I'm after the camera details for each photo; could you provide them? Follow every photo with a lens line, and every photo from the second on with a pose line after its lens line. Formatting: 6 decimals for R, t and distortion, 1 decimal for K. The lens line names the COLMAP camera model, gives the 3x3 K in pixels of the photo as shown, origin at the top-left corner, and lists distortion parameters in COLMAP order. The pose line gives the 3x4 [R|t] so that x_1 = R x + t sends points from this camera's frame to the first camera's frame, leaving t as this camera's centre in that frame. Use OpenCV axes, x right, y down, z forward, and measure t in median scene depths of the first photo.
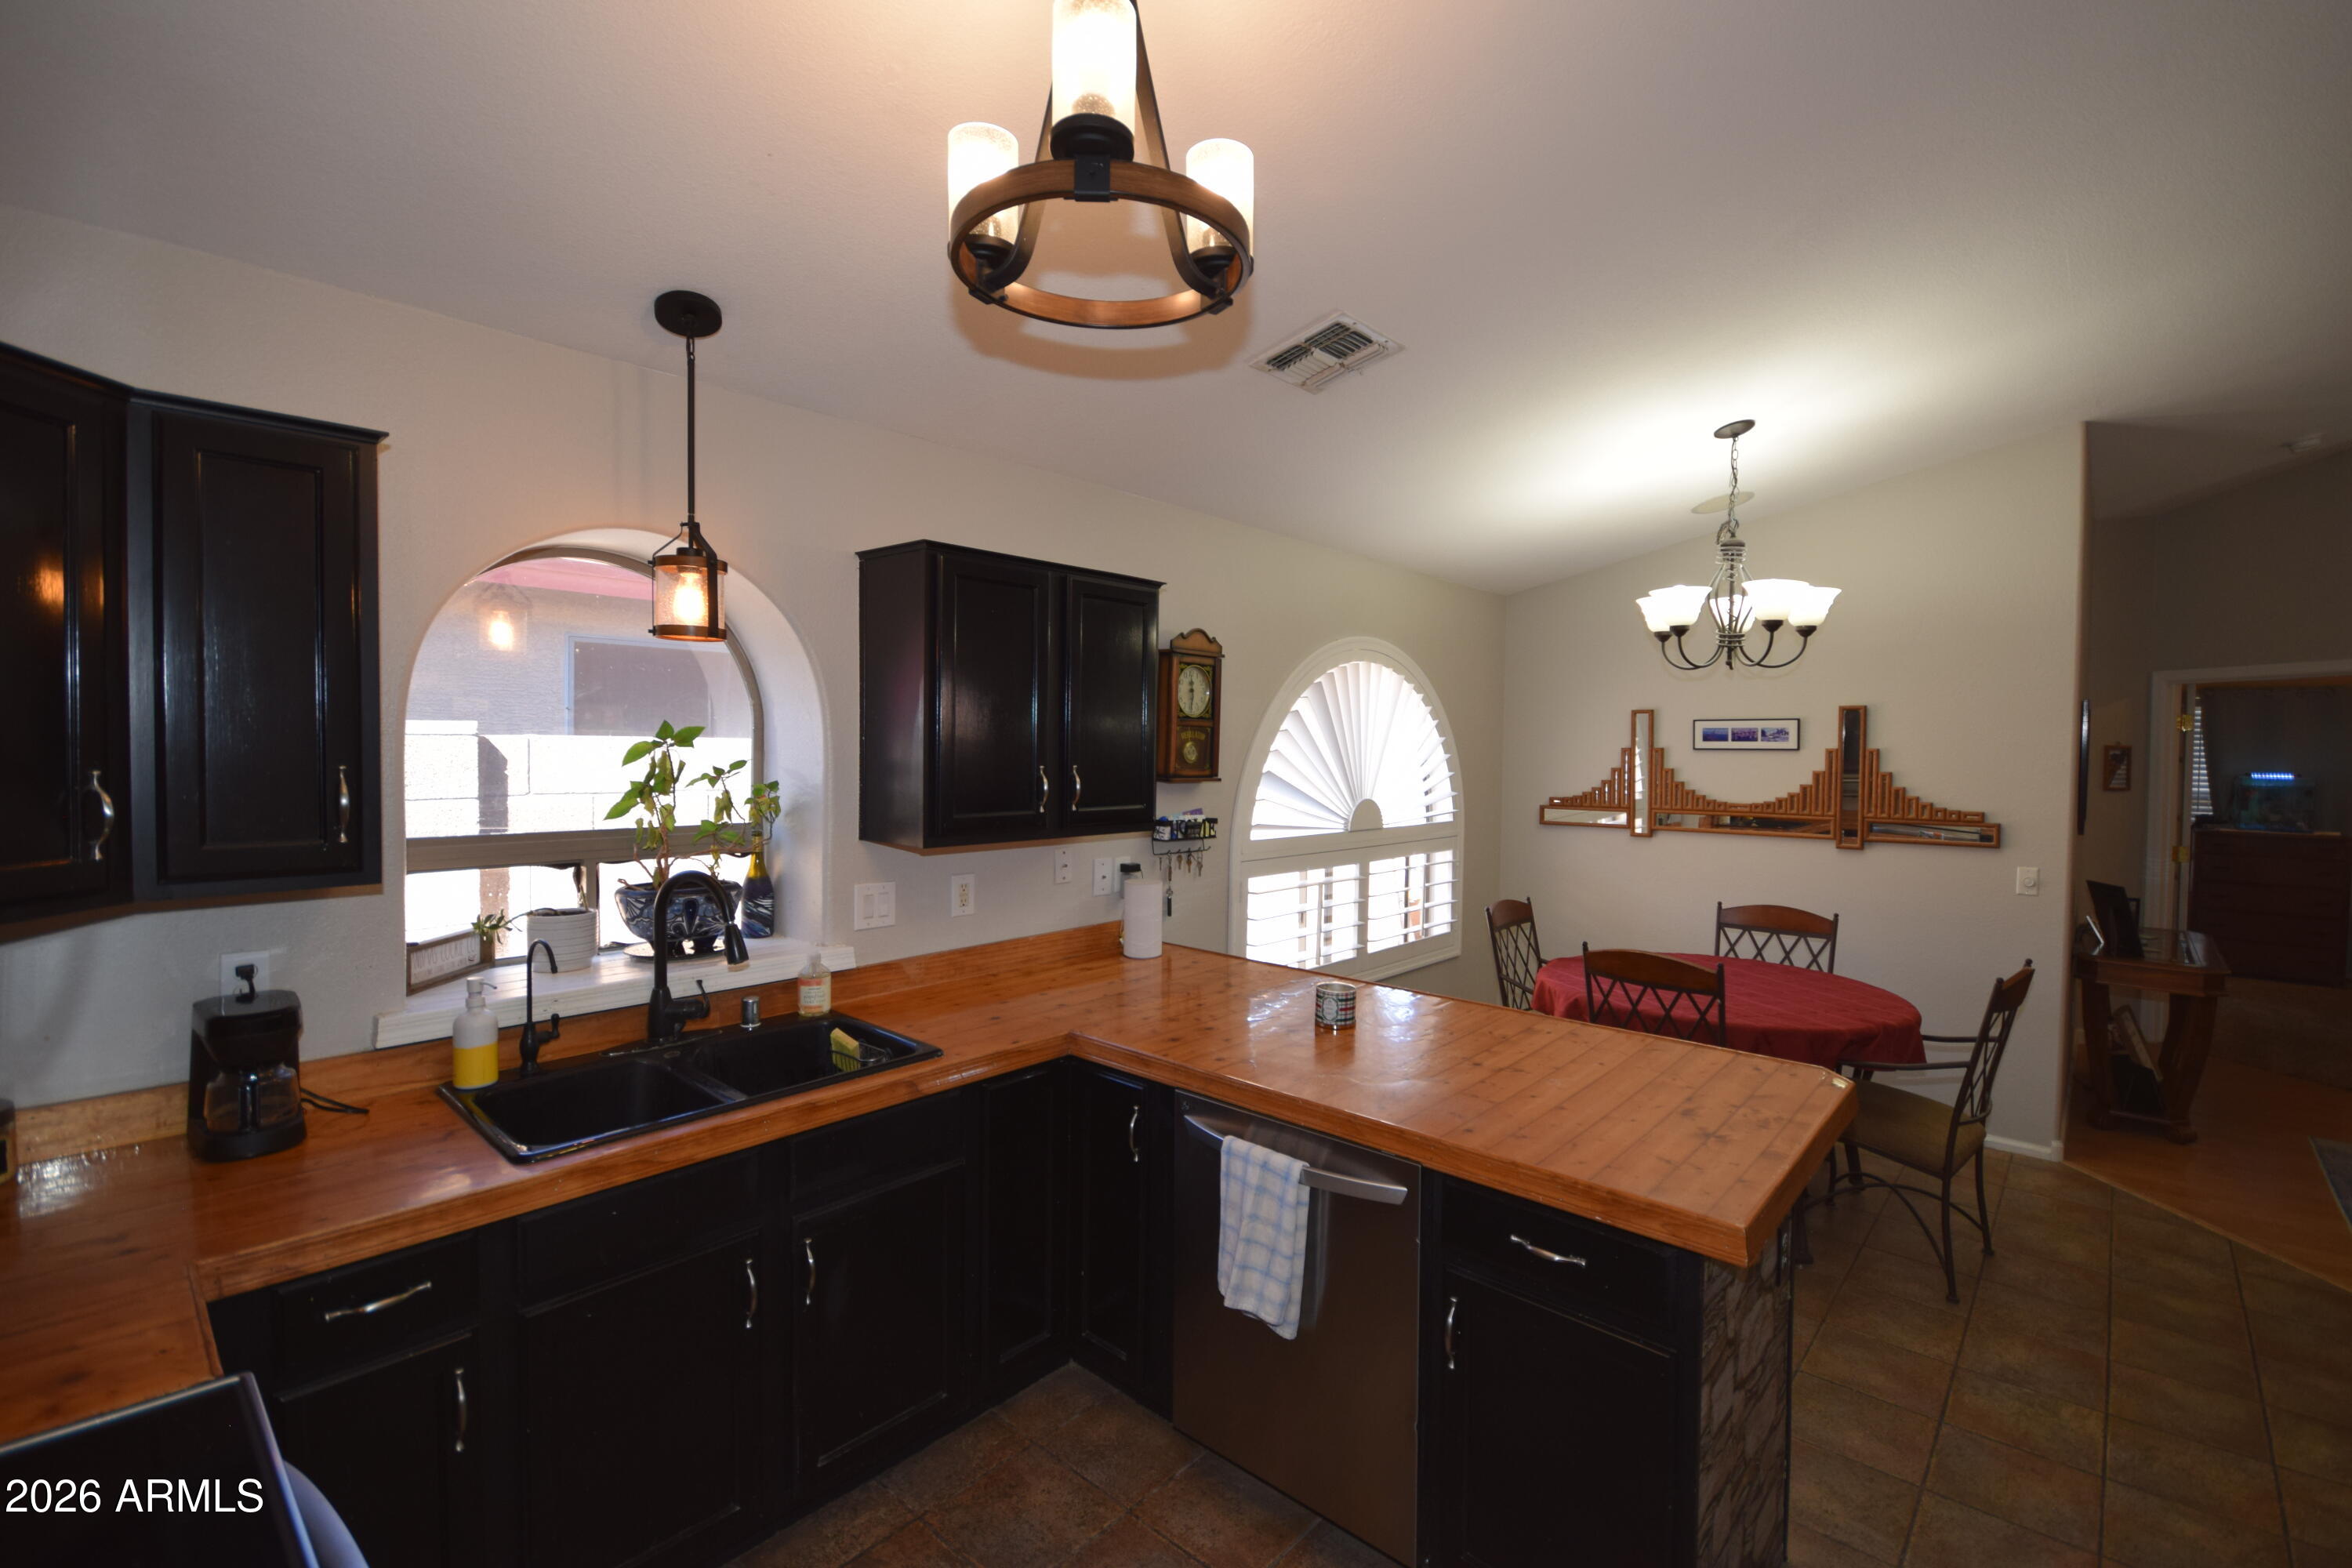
lens RADIAL K [[1044.6, 0, 1176.7], [0, 1044.6, 773.3], [0, 0, 1]] dist [0.000557, 0.000005]
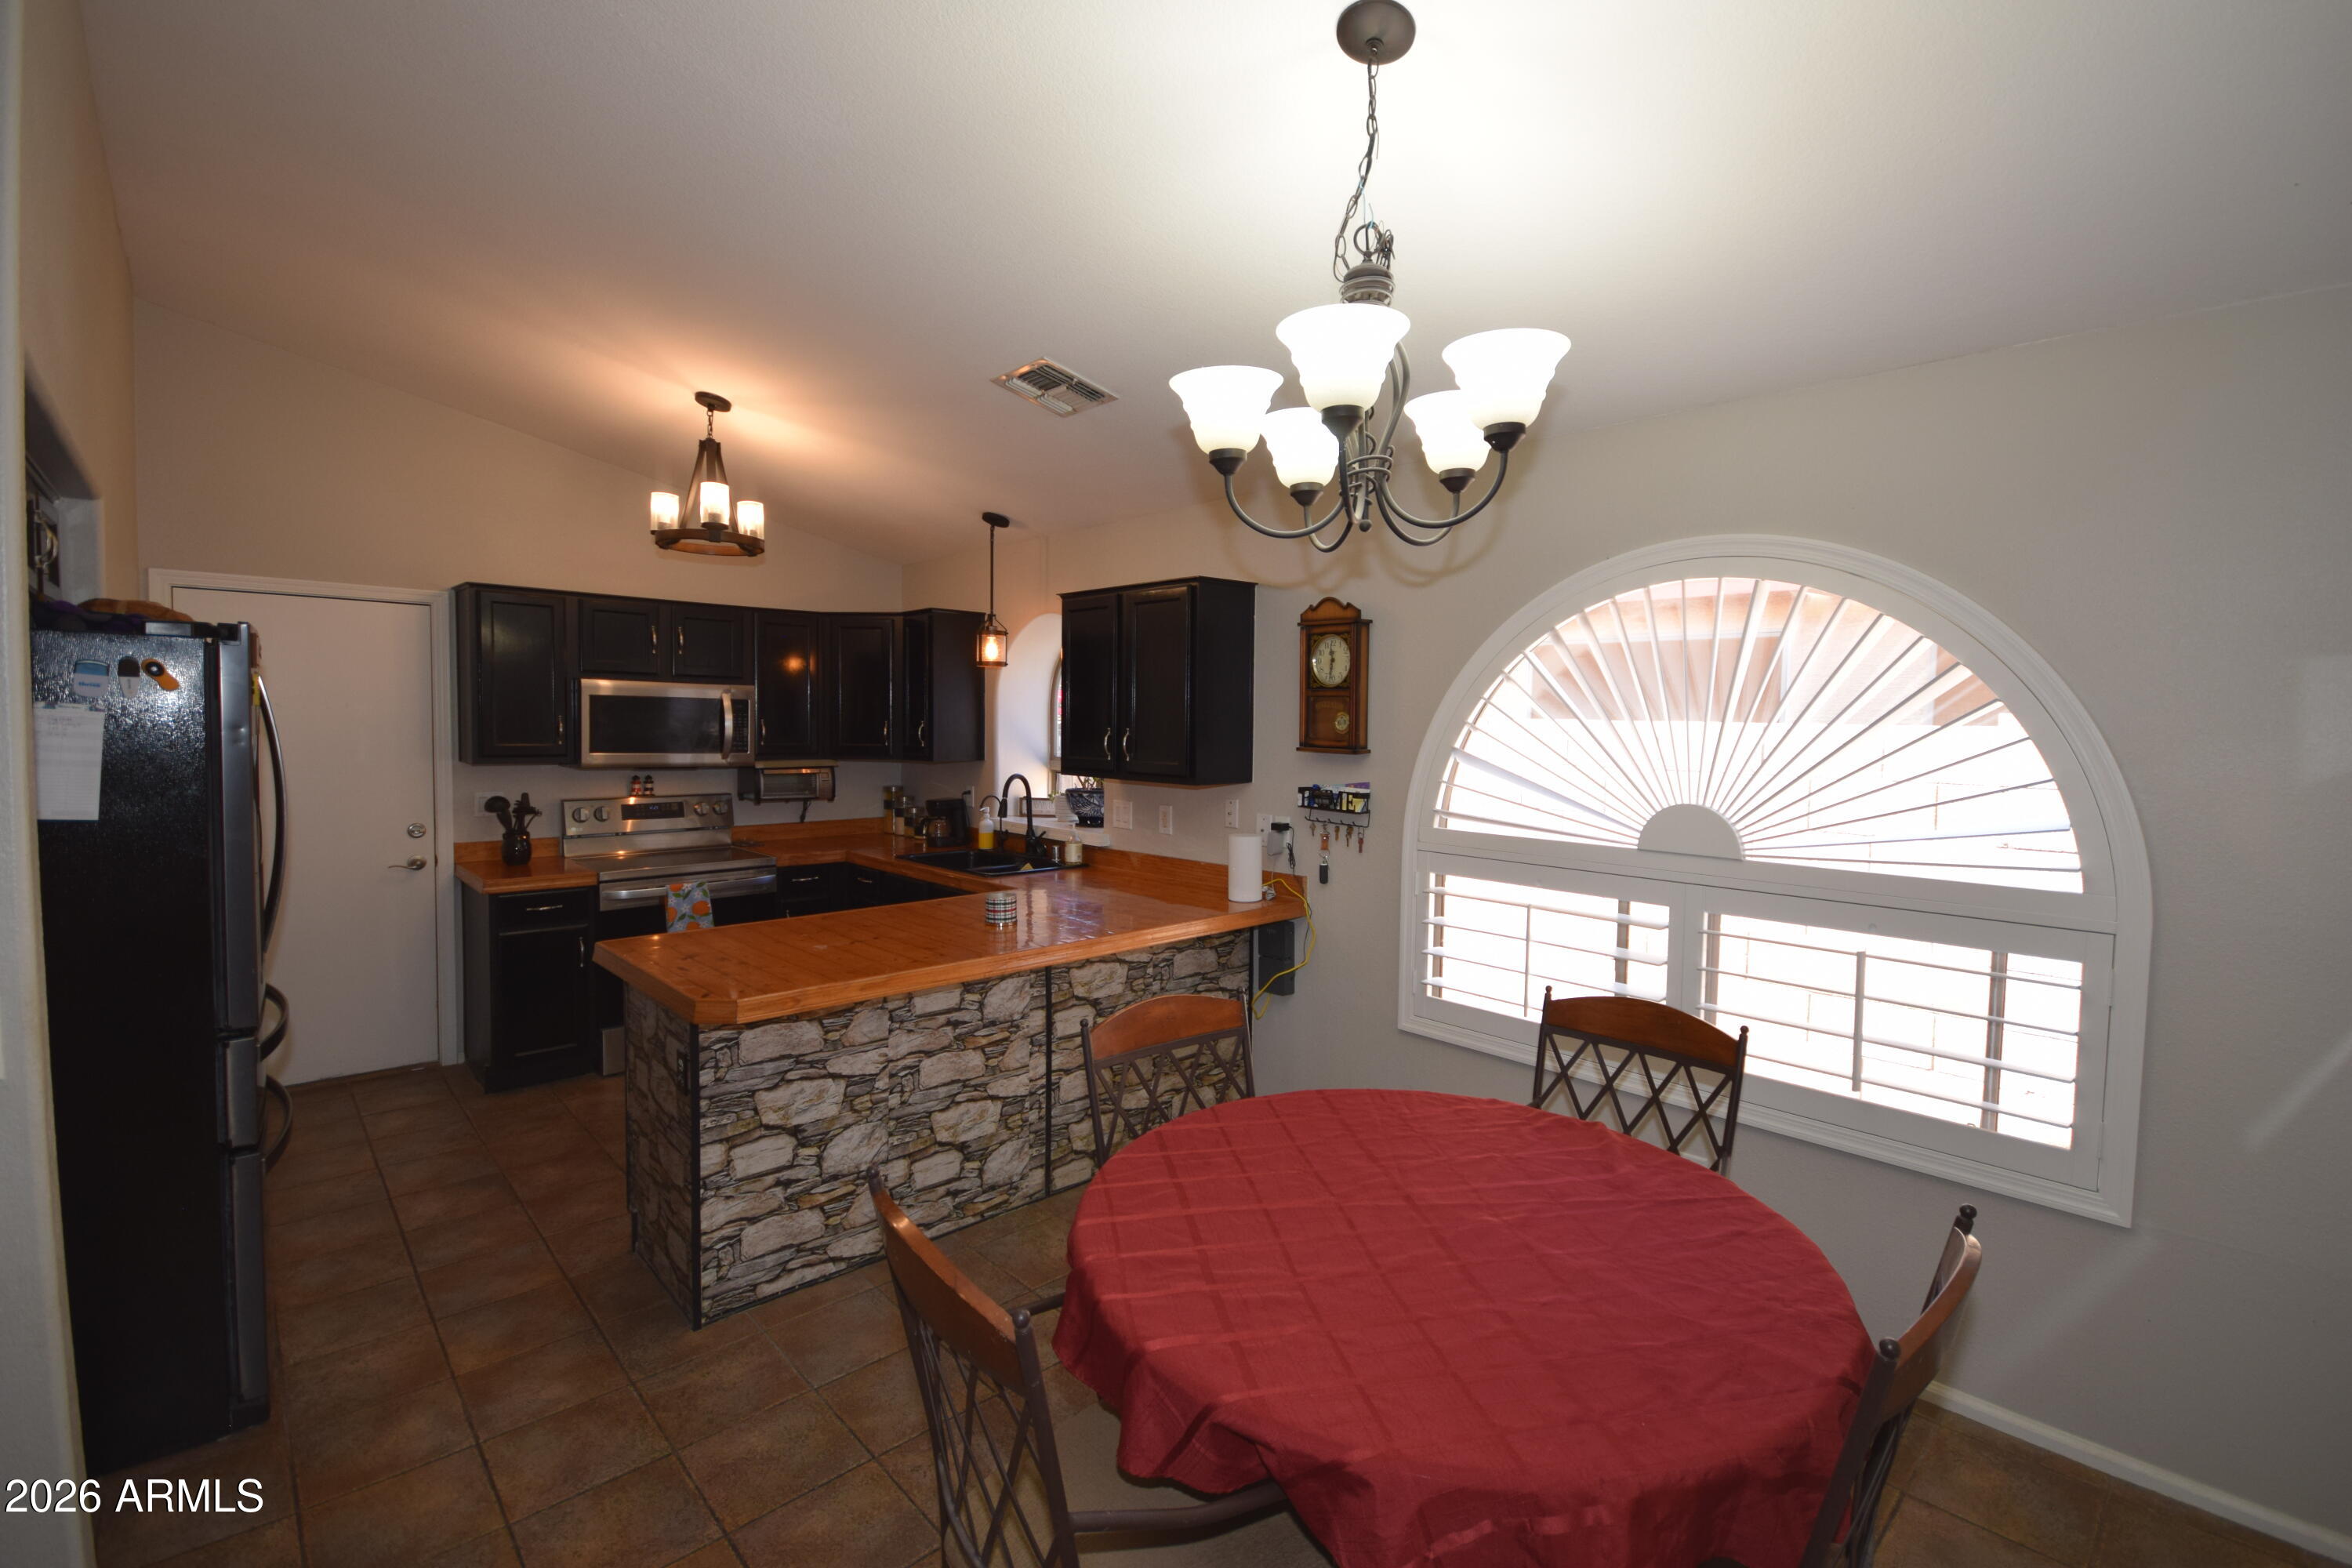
lens RADIAL K [[1044.6, 0, 1176.7], [0, 1044.6, 780.4], [0, 0, 1]] dist [0.000557, 0.000005]
pose [[-0.085558, 0.039183, -0.995562, 0.997132], [-0.049082, 0.997847, 0.043491, -0.001055], [0.995123, 0.052585, -0.083451, 0.918464]]
